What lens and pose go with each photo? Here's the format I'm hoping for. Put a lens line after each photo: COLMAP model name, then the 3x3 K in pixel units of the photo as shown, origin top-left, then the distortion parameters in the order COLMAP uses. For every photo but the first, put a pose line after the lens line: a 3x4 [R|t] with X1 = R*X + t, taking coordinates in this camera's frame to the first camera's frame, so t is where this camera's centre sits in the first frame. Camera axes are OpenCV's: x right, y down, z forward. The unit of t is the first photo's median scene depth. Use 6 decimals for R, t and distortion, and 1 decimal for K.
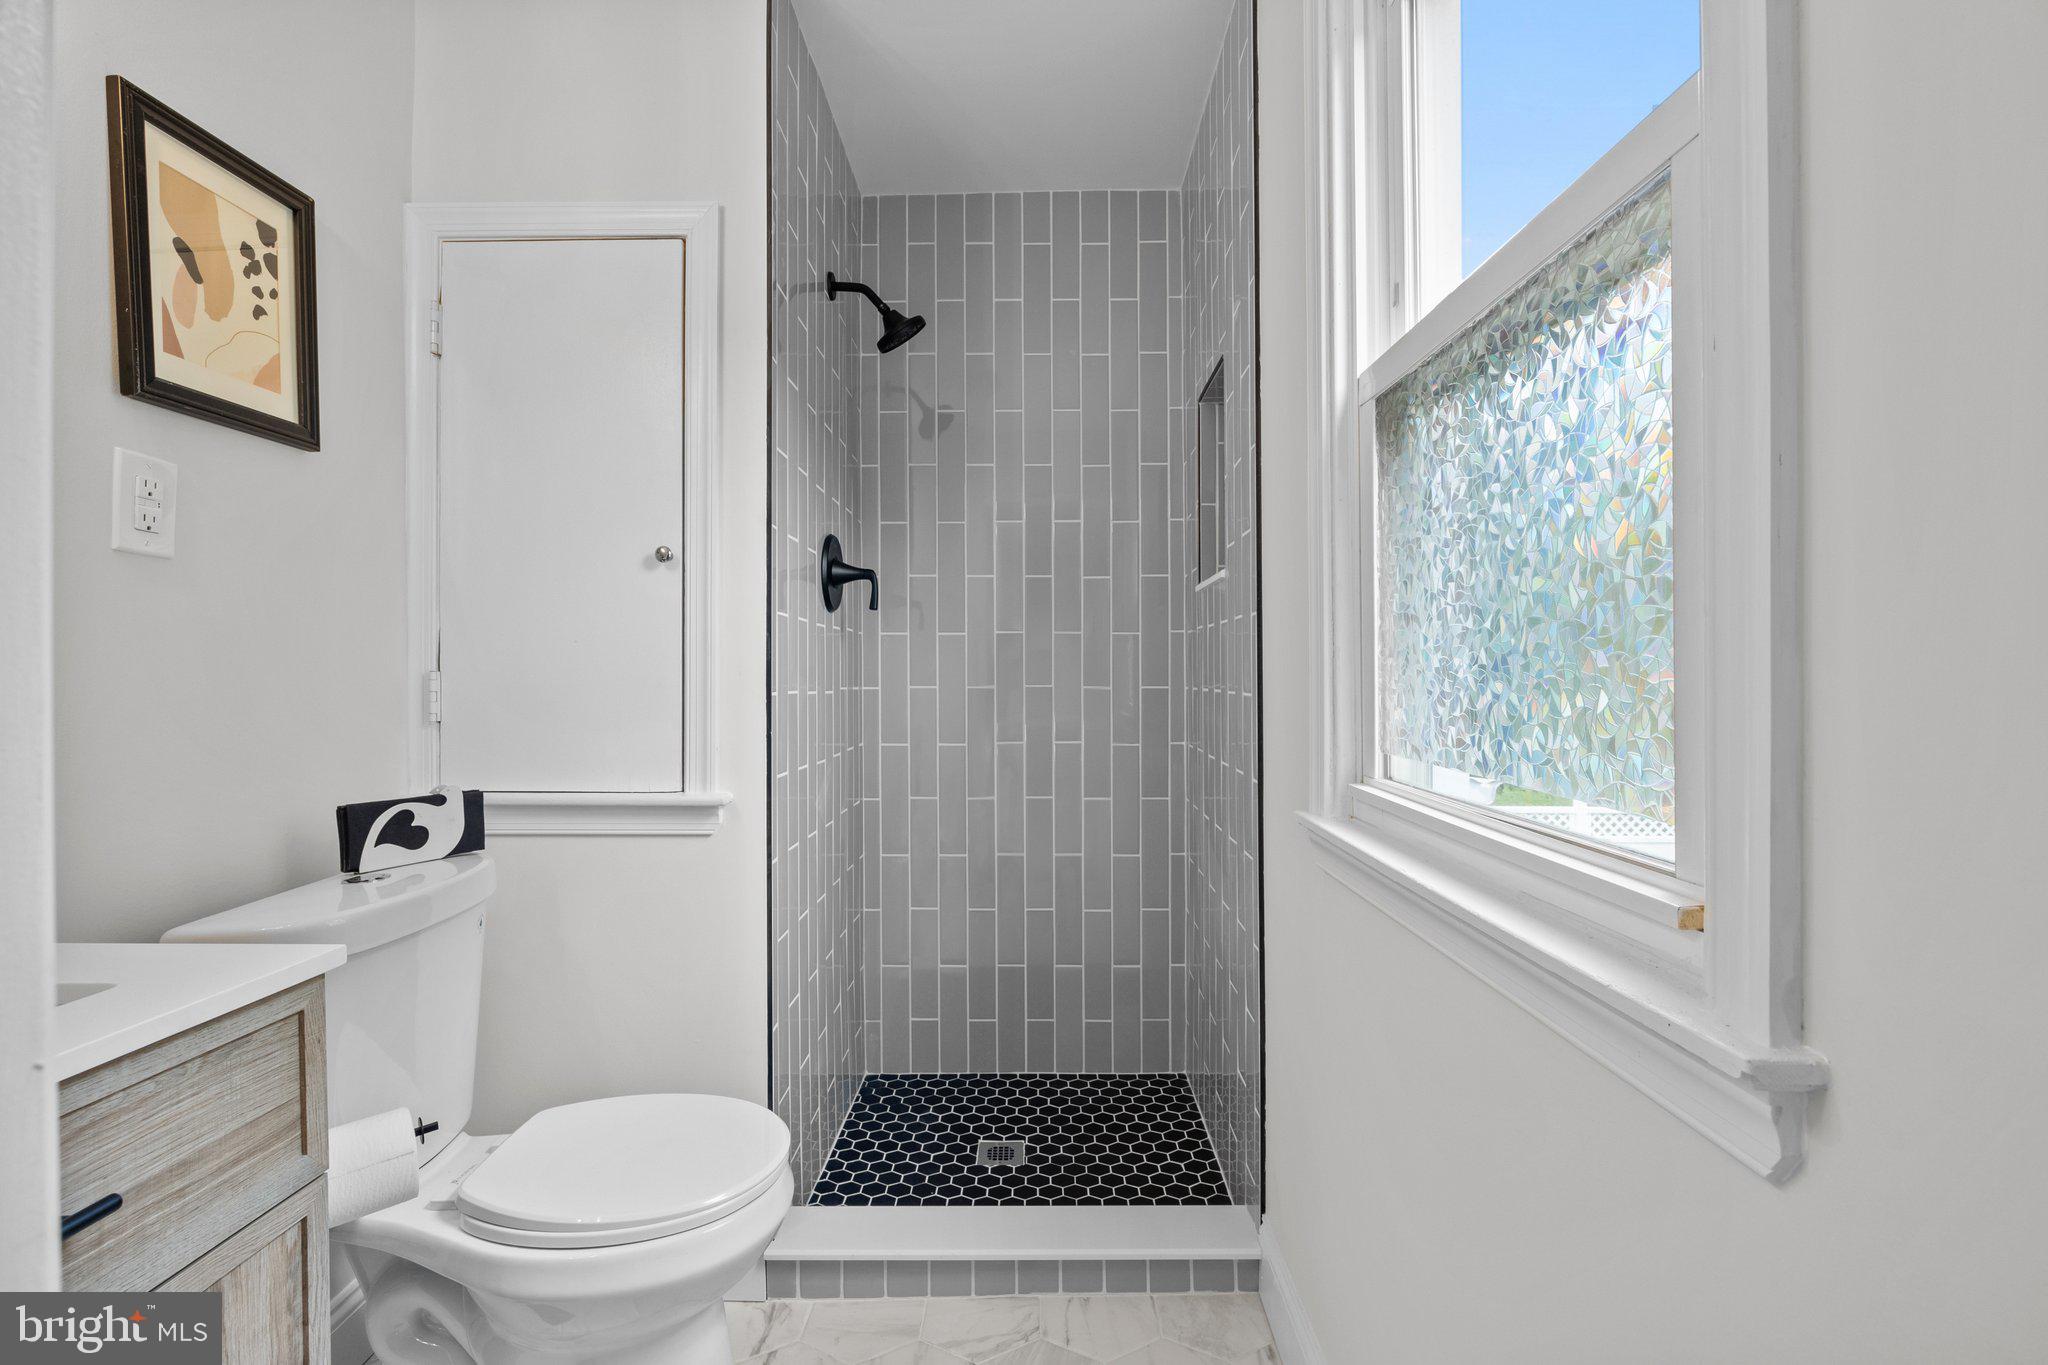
lens RADIAL K [[947.3, 0, 1026.9], [0, 947.3, 680.0], [0, 0, 1]] dist [-0.010864, -0.000299]
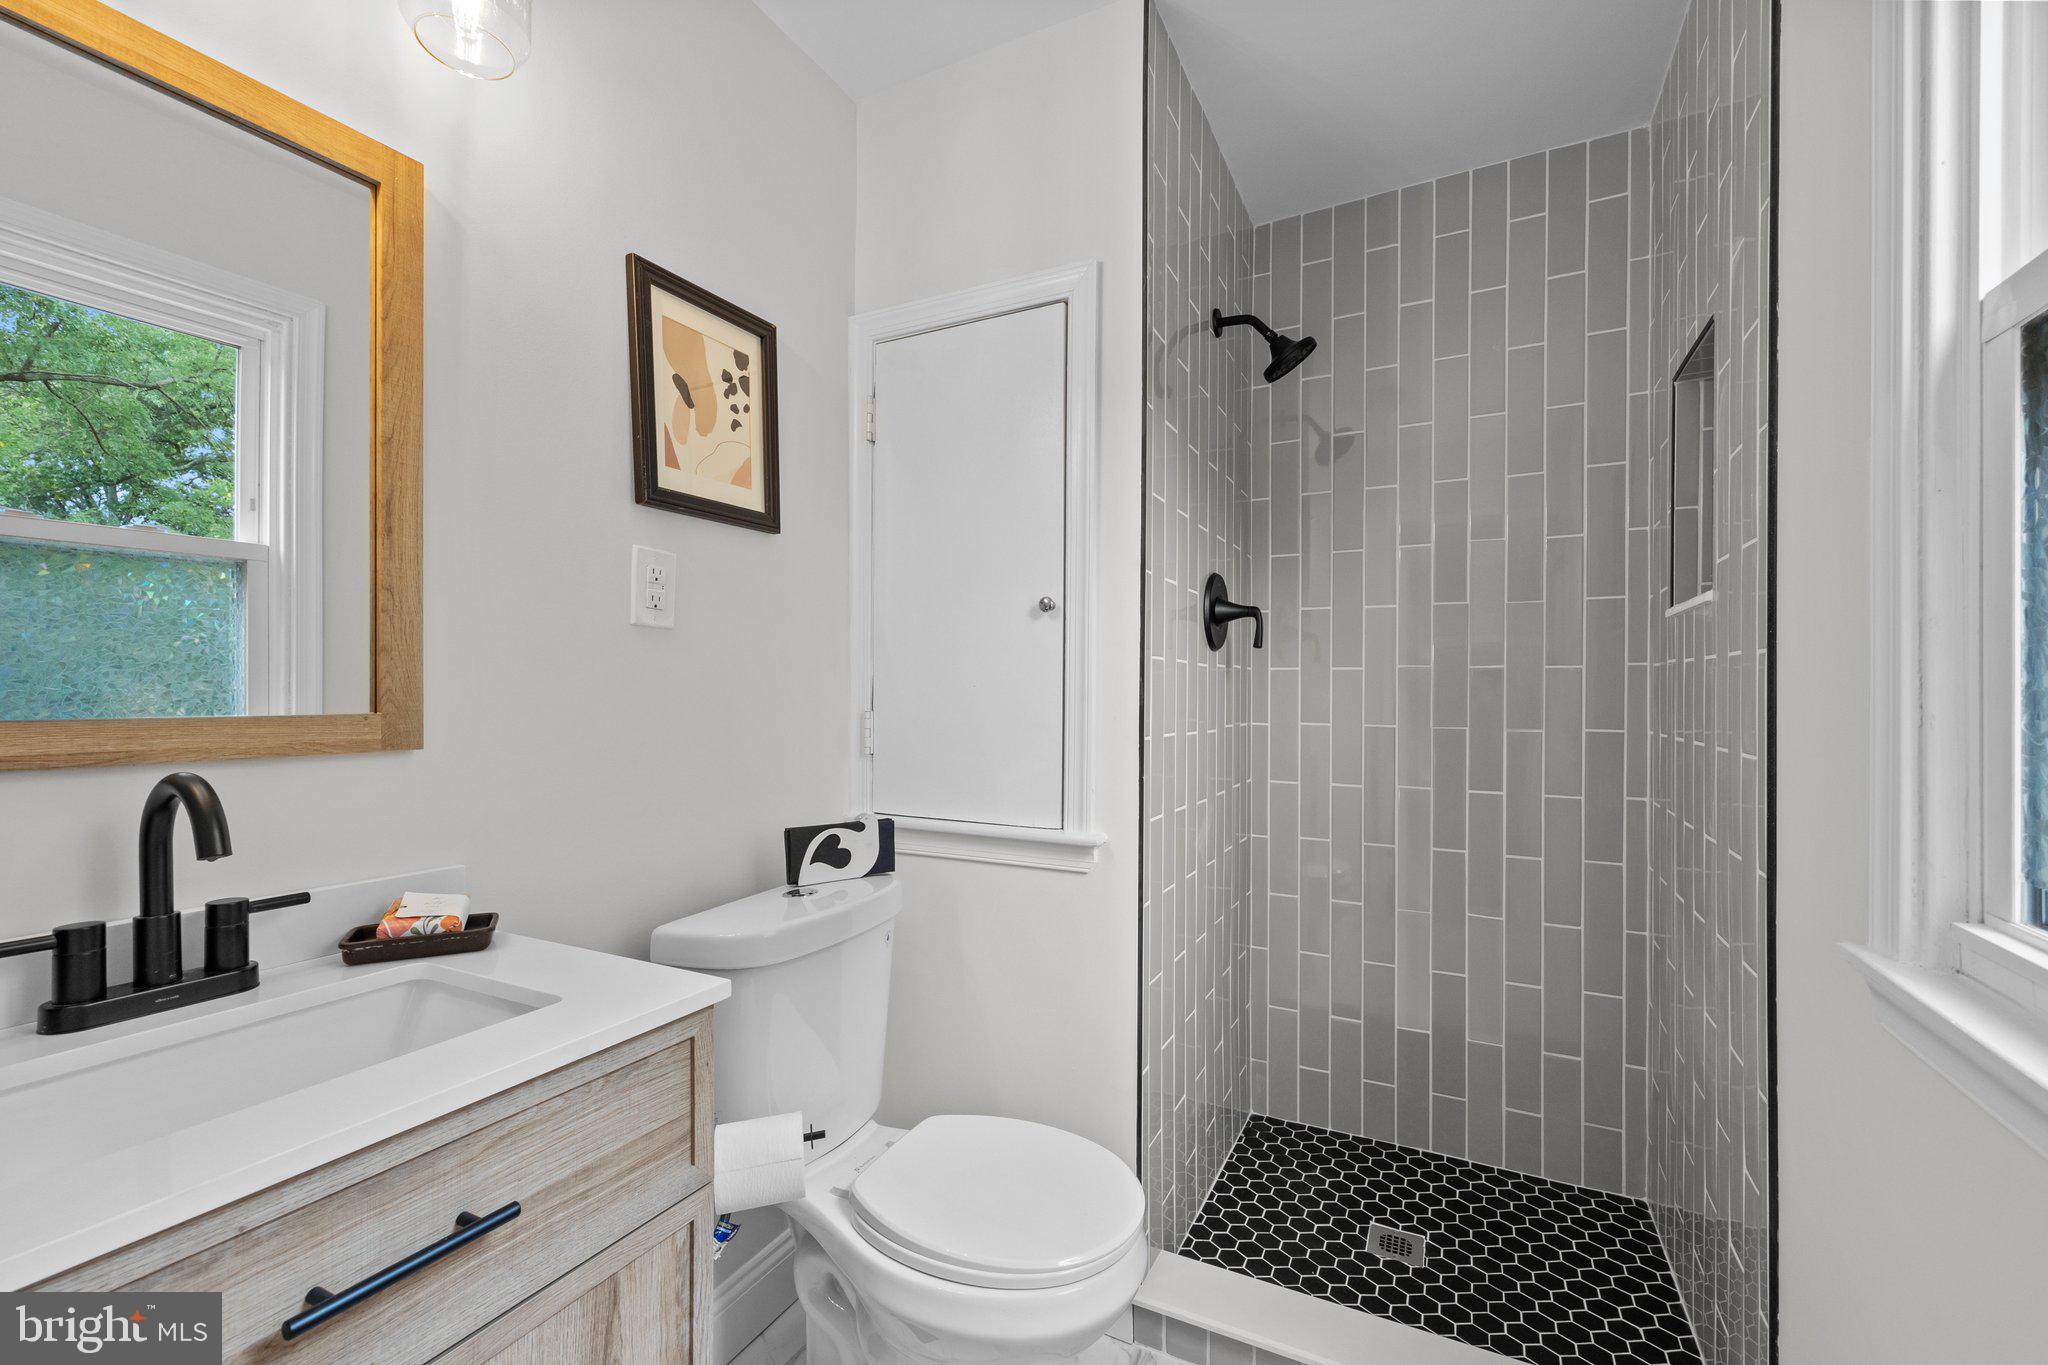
lens RADIAL K [[845.6, 0, 1028.0], [0, 845.6, 692.4], [0, 0, 1]] dist [0.006156, -0.000386]
pose [[0.892874, 0.008113, -0.450233, 0.023910], [-0.007109, 0.999967, 0.003919, -0.036443], [0.450250, -0.000298, 0.892903, 0.138721]]
